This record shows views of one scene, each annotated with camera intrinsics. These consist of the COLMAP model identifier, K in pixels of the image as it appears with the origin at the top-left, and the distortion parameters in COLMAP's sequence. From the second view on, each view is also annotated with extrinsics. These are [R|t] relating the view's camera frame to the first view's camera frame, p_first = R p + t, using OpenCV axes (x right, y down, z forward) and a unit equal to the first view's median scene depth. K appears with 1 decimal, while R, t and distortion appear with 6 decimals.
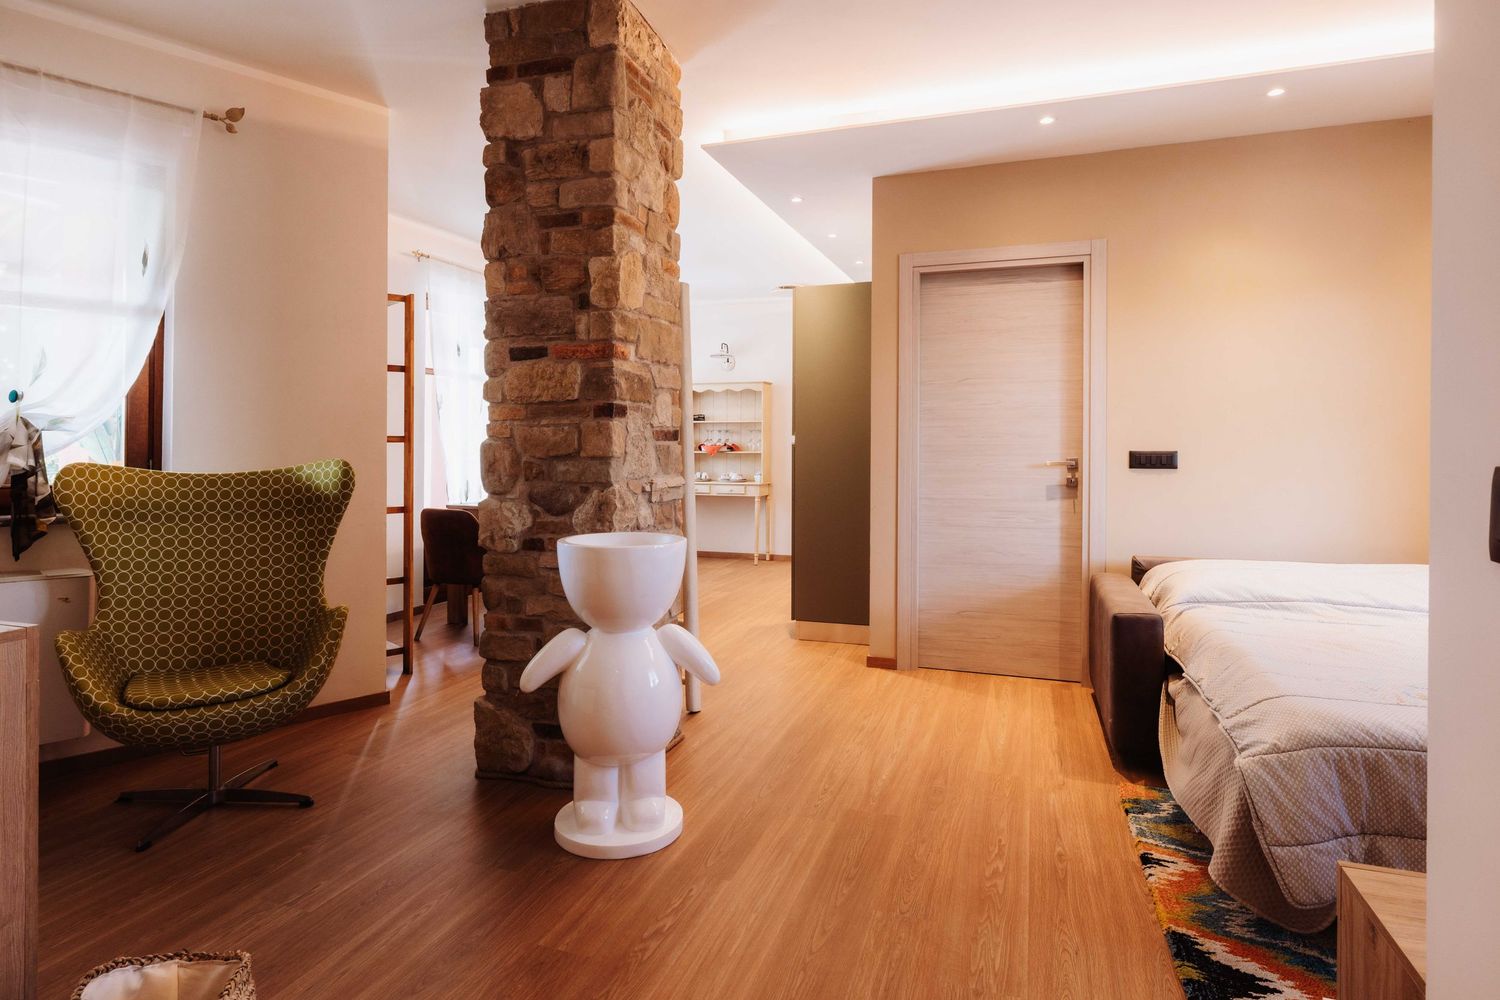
lens RADIAL K [[815.2, 0, 752.3], [0, 815.2, 444.2], [0, 0, 1]] dist [-0.000389, -0.000957]
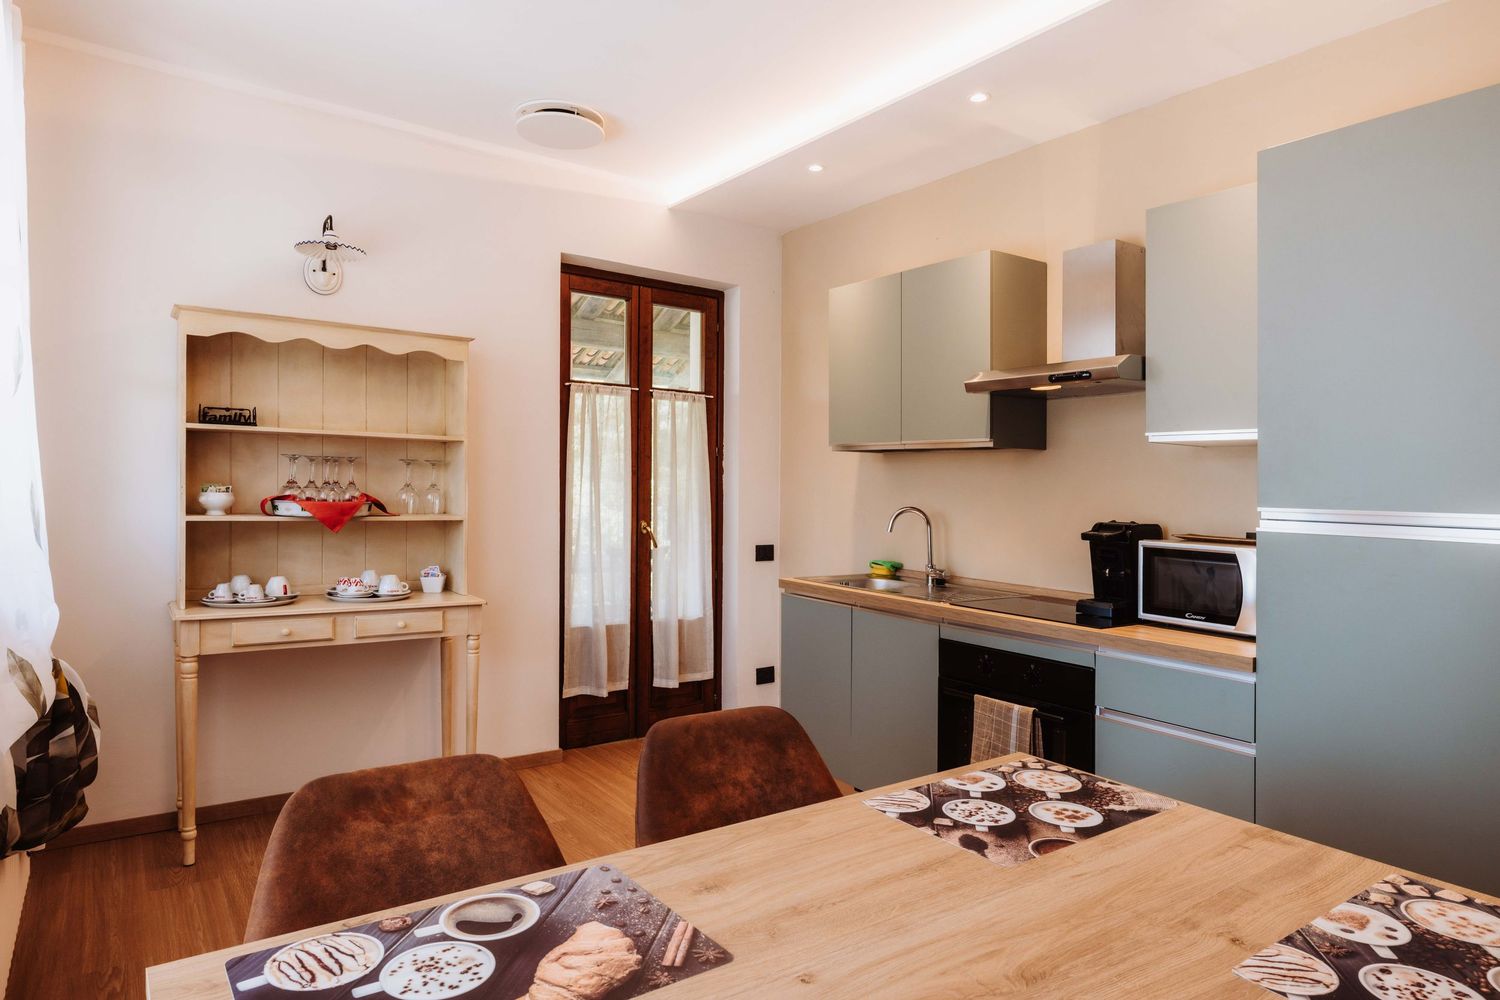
lens RADIAL K [[895.9, 0, 750.0], [0, 895.9, 500.0], [0, 0, 1]] dist [0.001876, 0.000269]
pose [[0.574890, -0.005897, 0.818209, -0.724285], [-0.025883, 0.999343, 0.025389, -0.038345], [-0.817821, -0.035774, 0.574360, 1.781258]]
